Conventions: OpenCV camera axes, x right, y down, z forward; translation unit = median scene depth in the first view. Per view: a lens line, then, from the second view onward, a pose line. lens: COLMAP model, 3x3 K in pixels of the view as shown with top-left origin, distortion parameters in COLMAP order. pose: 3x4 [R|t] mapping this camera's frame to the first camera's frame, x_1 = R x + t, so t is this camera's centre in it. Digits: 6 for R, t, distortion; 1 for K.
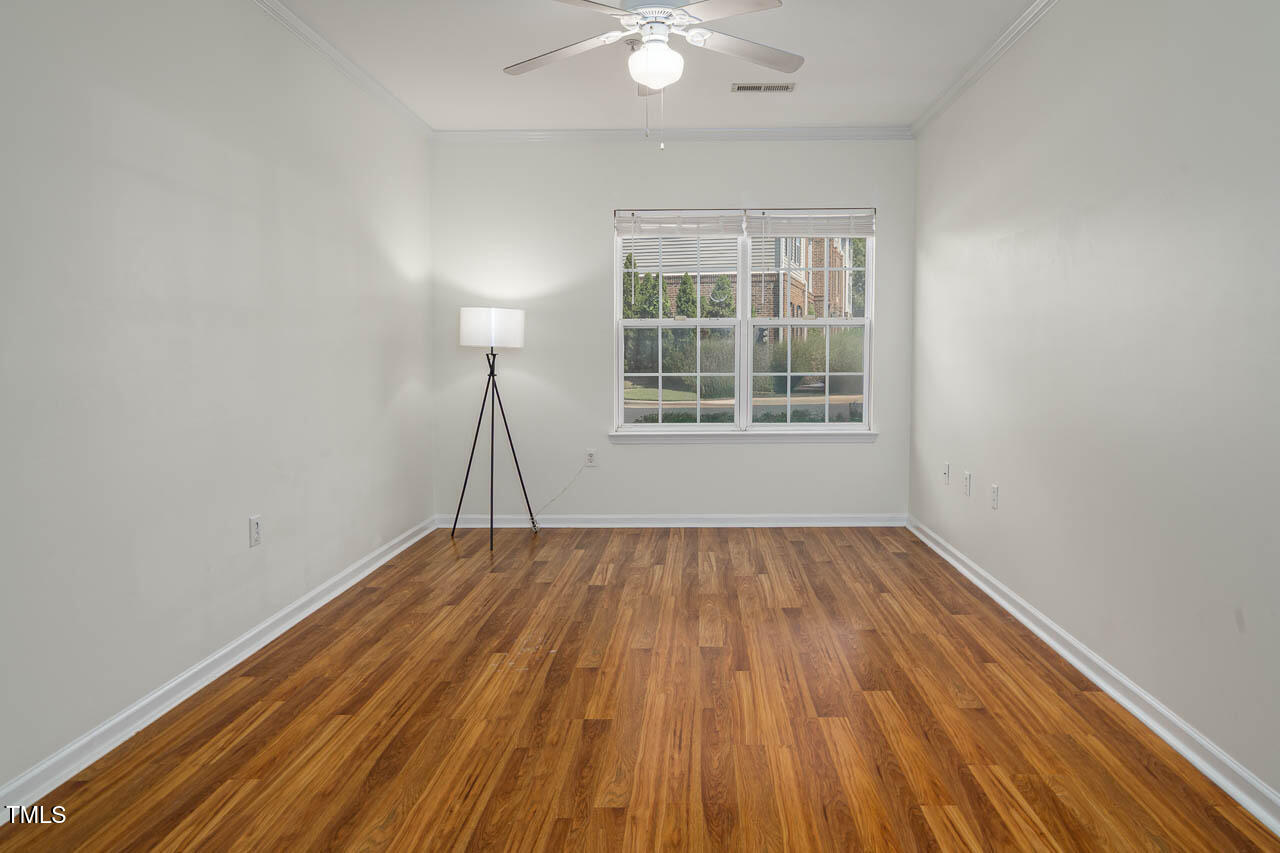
lens RADIAL K [[865.3, 0, 634.0], [0, 865.3, 430.7], [0, 0, 1]] dist [0.008705, -0.003256]
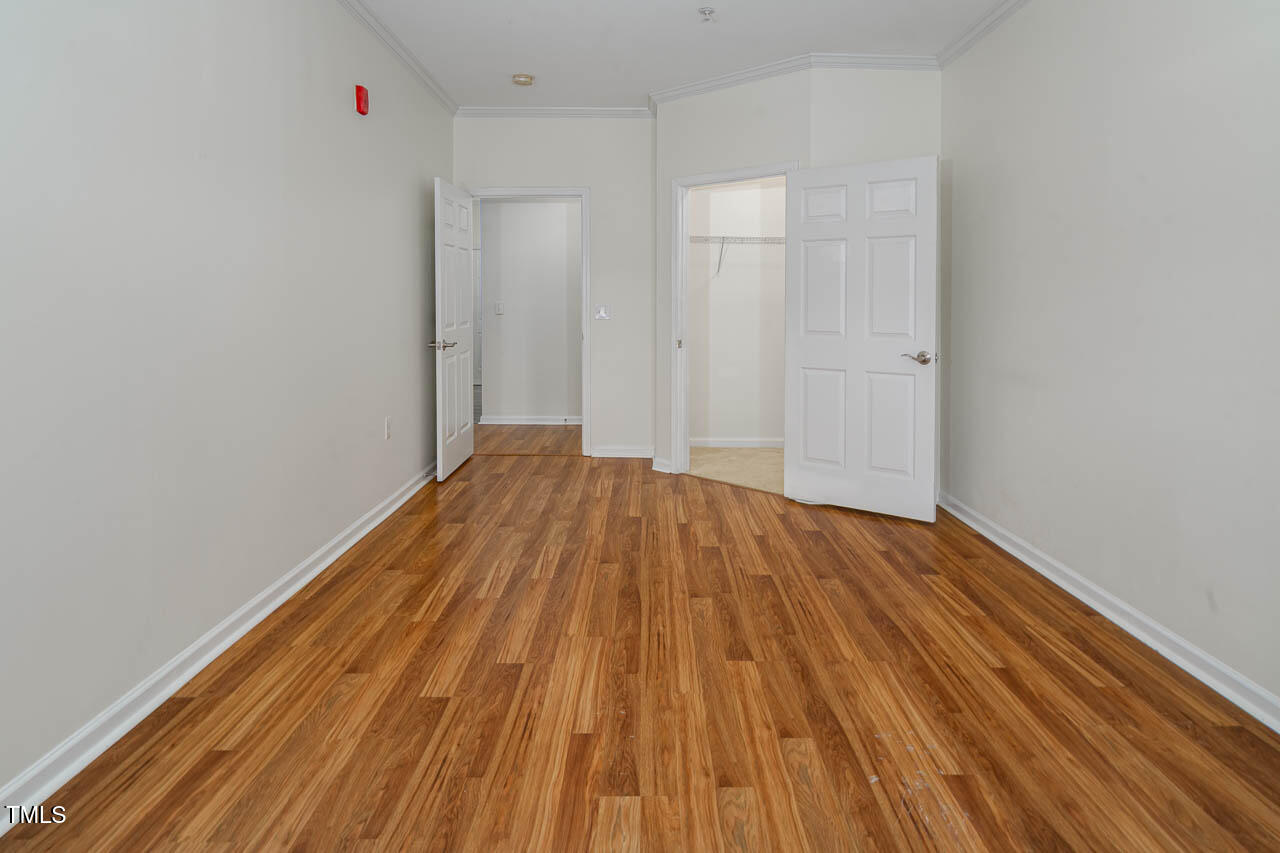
lens RADIAL K [[865.3, 0, 630.2], [0, 865.3, 428.1], [0, 0, 1]] dist [0.008705, -0.003256]
pose [[-0.998413, 0.007270, -0.055847, 0.135799], [-0.005750, 0.973292, 0.229500, -0.158516], [0.056024, 0.229457, -0.971705, 1.814427]]
